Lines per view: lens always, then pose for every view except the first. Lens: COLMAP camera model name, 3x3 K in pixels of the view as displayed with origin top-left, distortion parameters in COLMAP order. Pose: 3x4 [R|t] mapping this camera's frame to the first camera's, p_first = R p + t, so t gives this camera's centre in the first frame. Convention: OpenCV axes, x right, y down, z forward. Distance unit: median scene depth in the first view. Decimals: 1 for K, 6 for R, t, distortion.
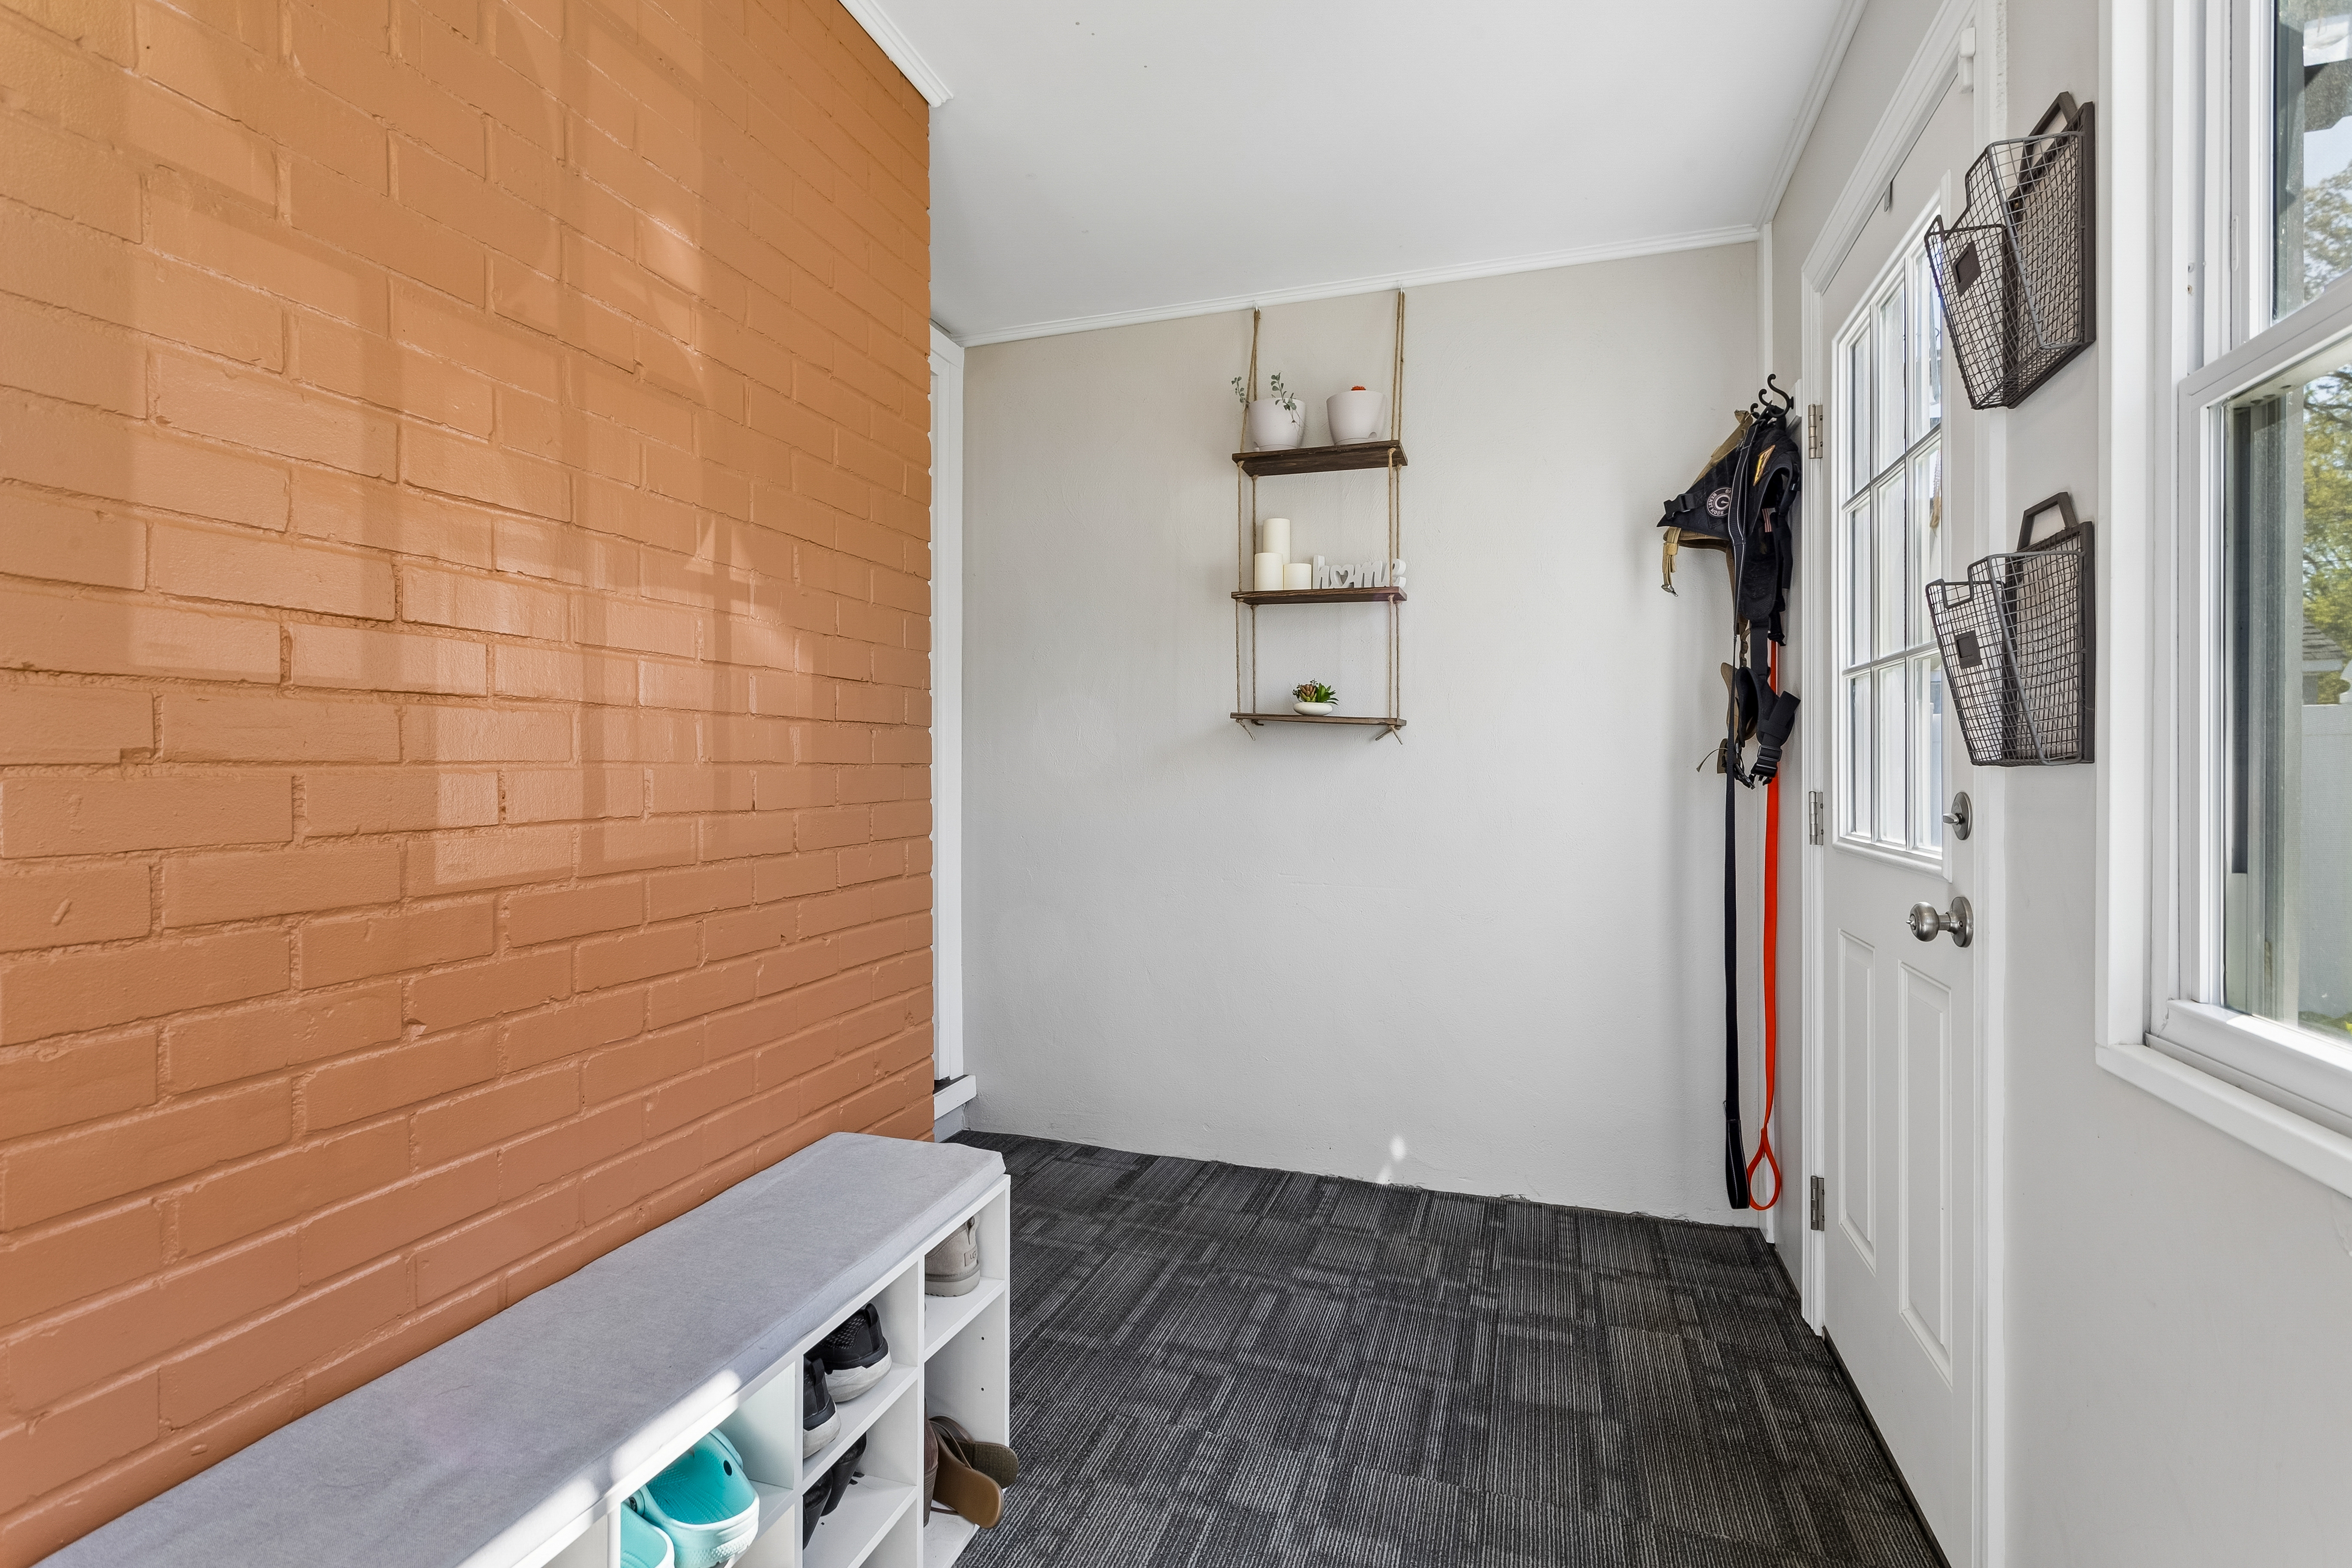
lens RADIAL K [[1133.0, 0, 1172.1], [0, 1133.0, 768.2], [0, 0, 1]] dist [0.001632, 0.000339]
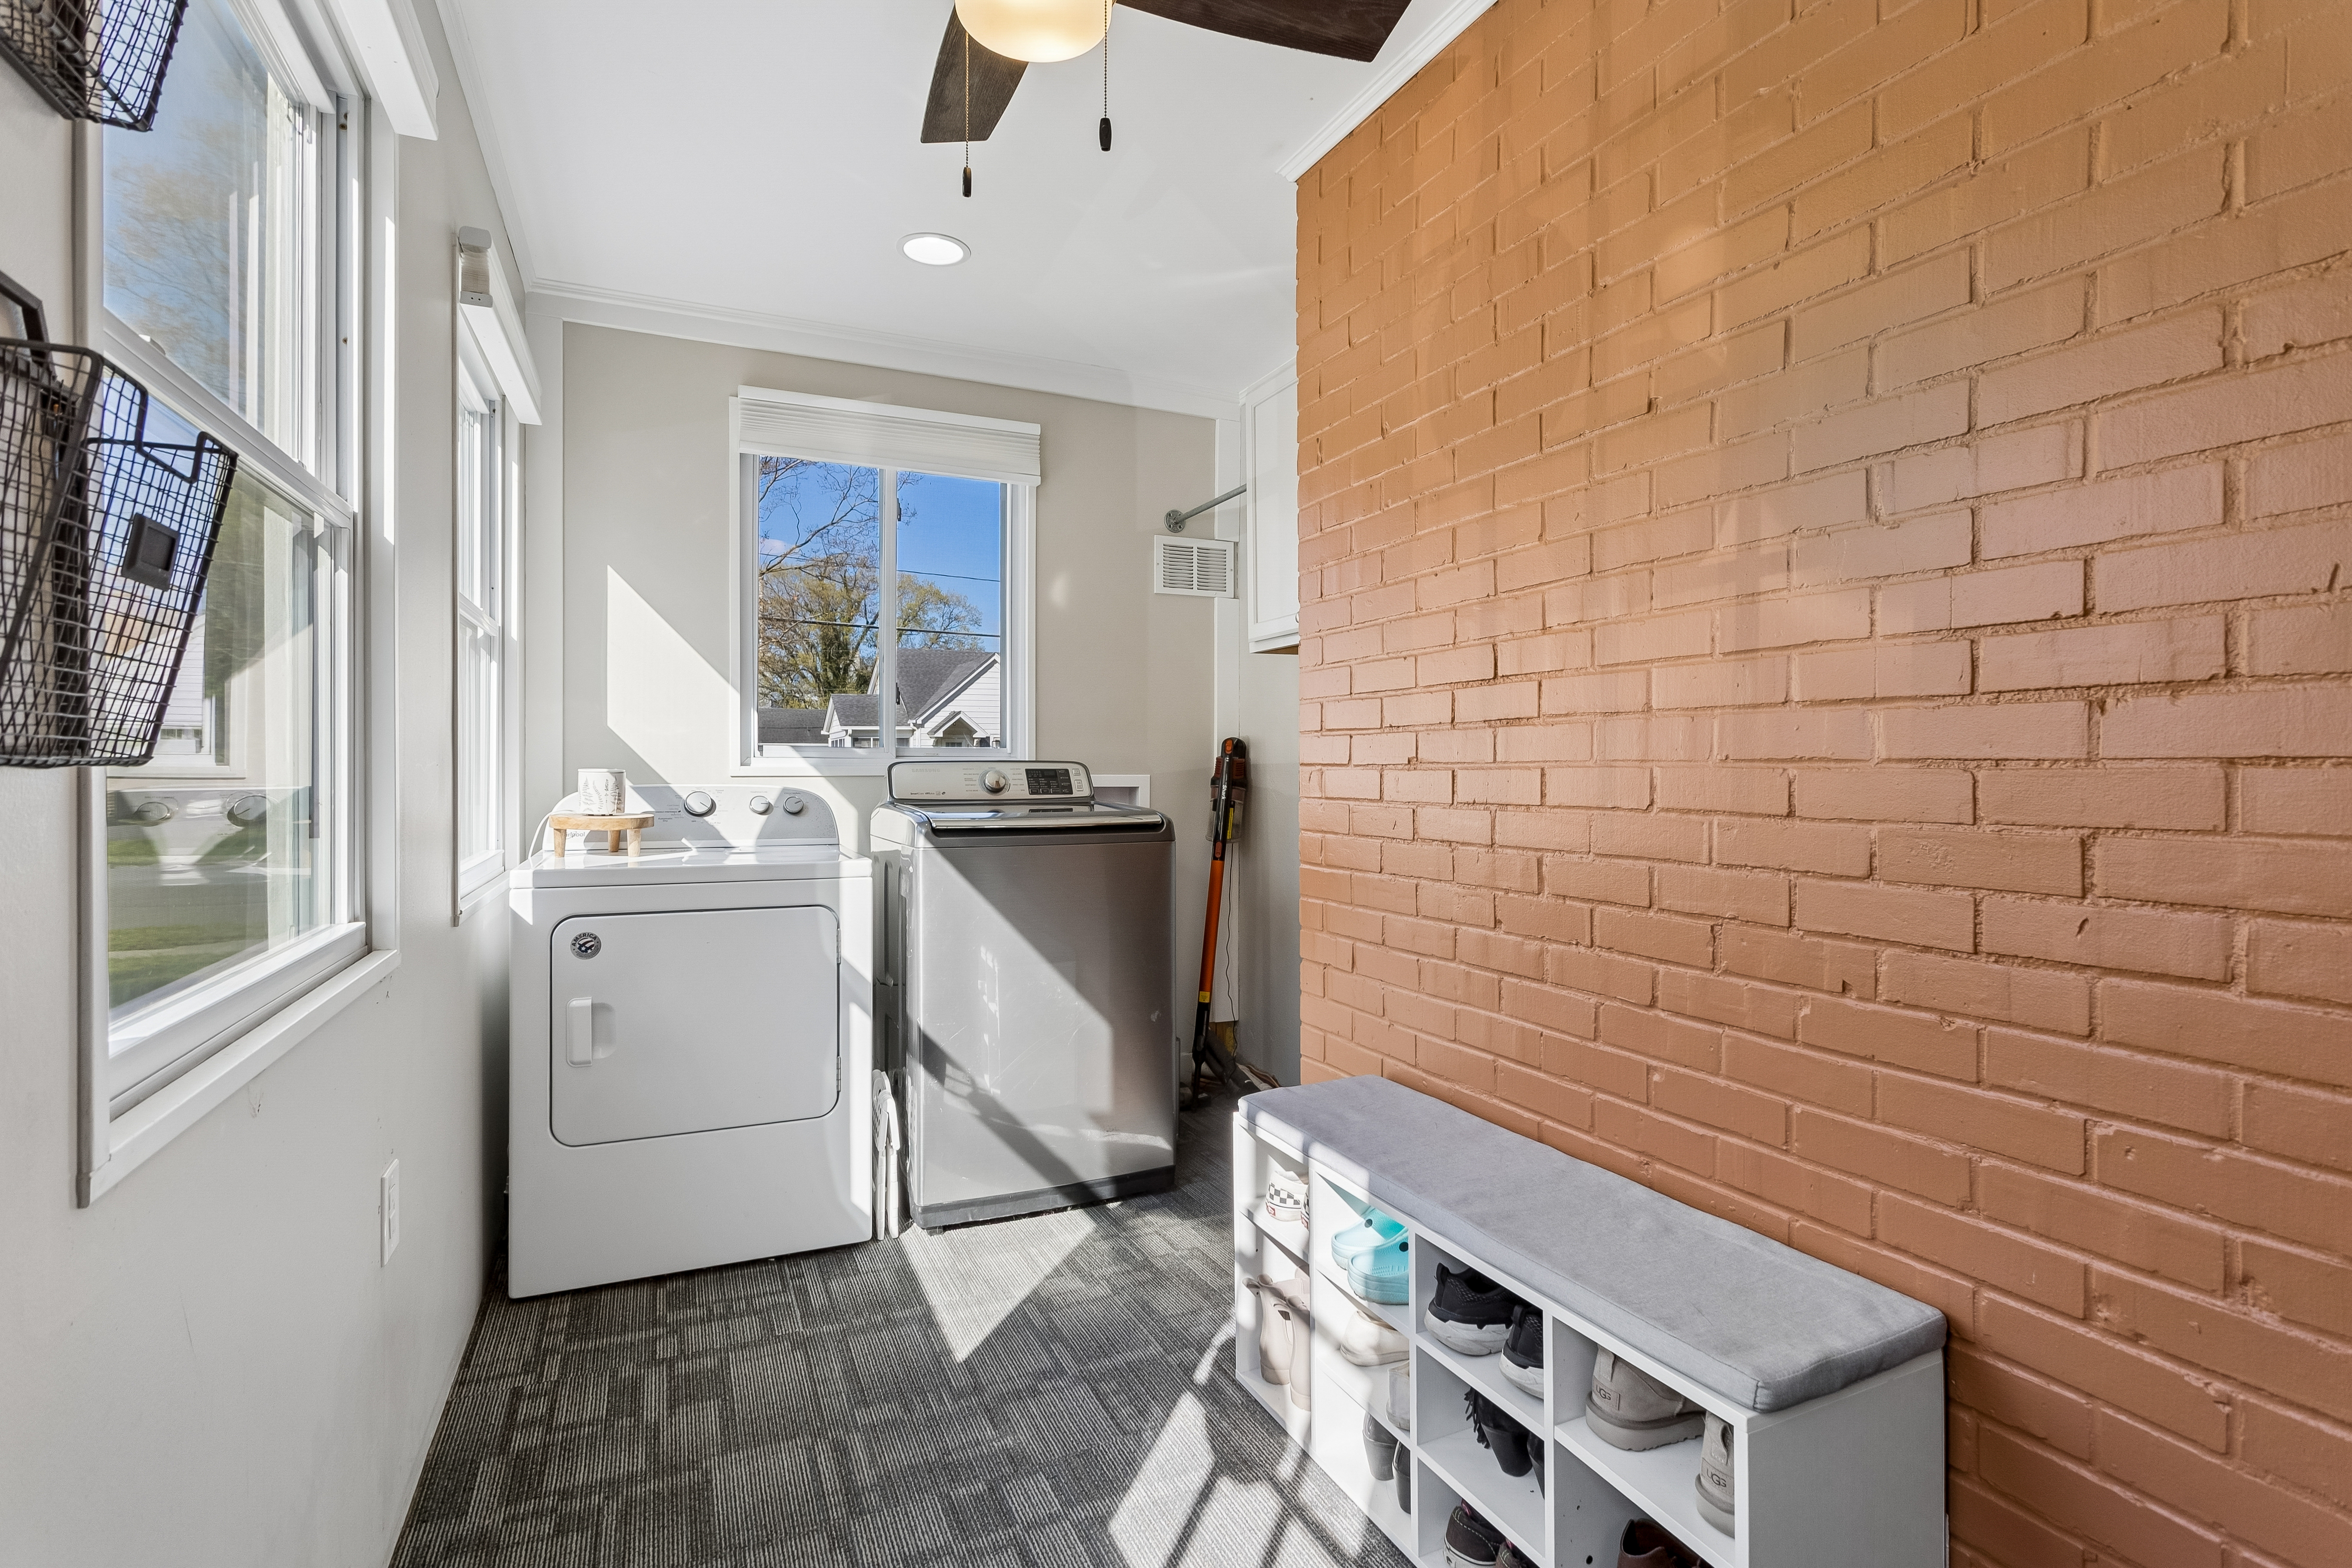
lens RADIAL K [[1133.0, 0, 1172.1], [0, 1133.0, 768.2], [0, 0, 1]] dist [0.001632, 0.000339]
pose [[-0.743156, 0.004440, -0.669104, 0.593022], [0.002634, 0.999990, 0.003710, -0.003161], [0.669113, 0.000995, -0.743160, 1.452795]]
